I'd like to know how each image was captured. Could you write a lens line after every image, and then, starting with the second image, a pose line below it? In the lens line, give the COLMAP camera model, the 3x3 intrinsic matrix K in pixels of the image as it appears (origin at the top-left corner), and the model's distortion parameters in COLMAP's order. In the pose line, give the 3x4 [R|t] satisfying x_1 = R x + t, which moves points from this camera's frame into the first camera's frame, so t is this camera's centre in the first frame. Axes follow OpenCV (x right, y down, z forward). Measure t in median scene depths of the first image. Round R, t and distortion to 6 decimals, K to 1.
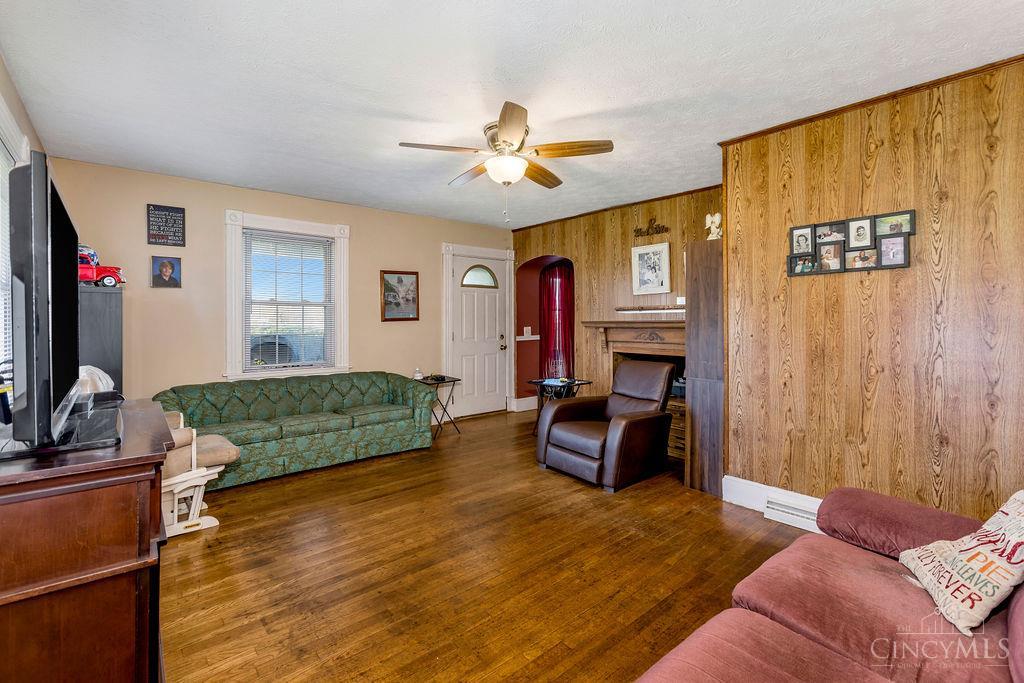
lens RADIAL K [[468.3, 0, 485.6], [0, 468.3, 326.4], [0, 0, 1]] dist [0.000165, 0.000067]
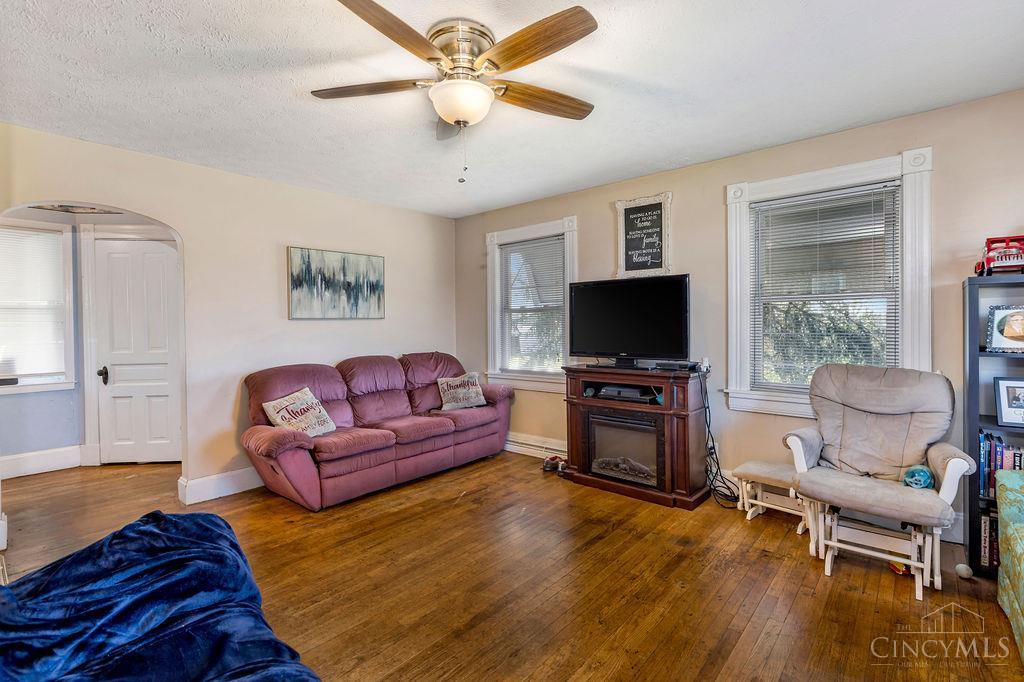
lens RADIAL K [[456.5, 0, 515.6], [0, 456.5, 334.4], [0, 0, 1]] dist [0.000425, 0.000093]
pose [[-0.976315, 0.022421, -0.215189, 0.080478], [0.015022, 0.999240, 0.035957, -0.019665], [0.215831, 0.031873, -0.975910, 1.175487]]
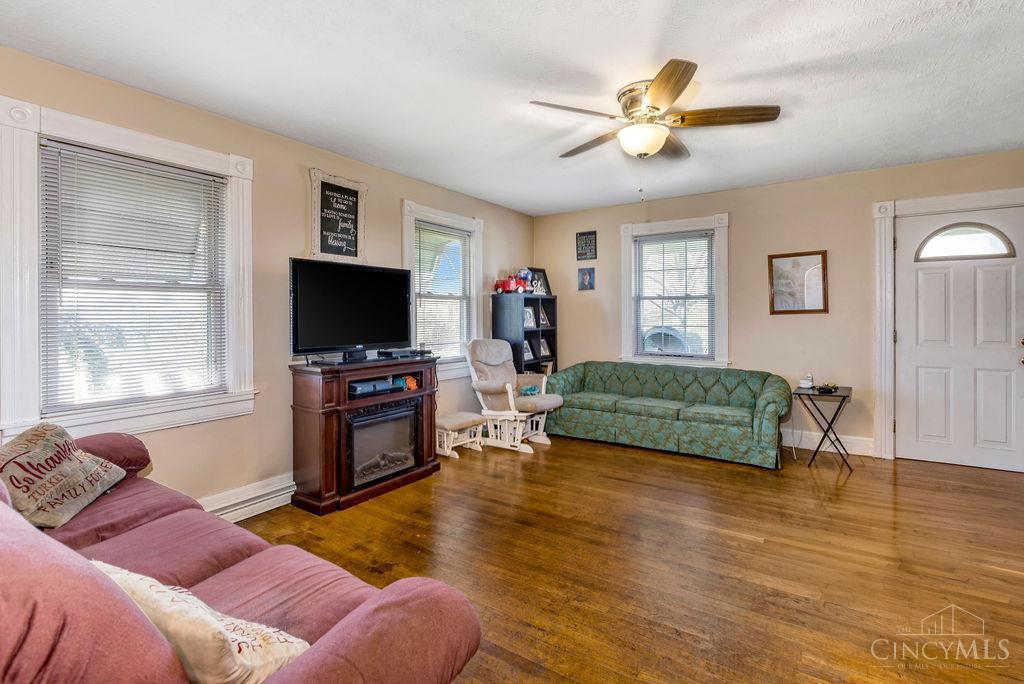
lens RADIAL K [[461.5, 0, 513.9], [0, 461.5, 324.9], [0, 0, 1]] dist [0.000863, 0.000076]
pose [[0.305580, 0.023286, -0.951882, 0.554551], [-0.010599, 0.999722, 0.021054, -0.005055], [0.952107, 0.003656, 0.305742, 0.361361]]
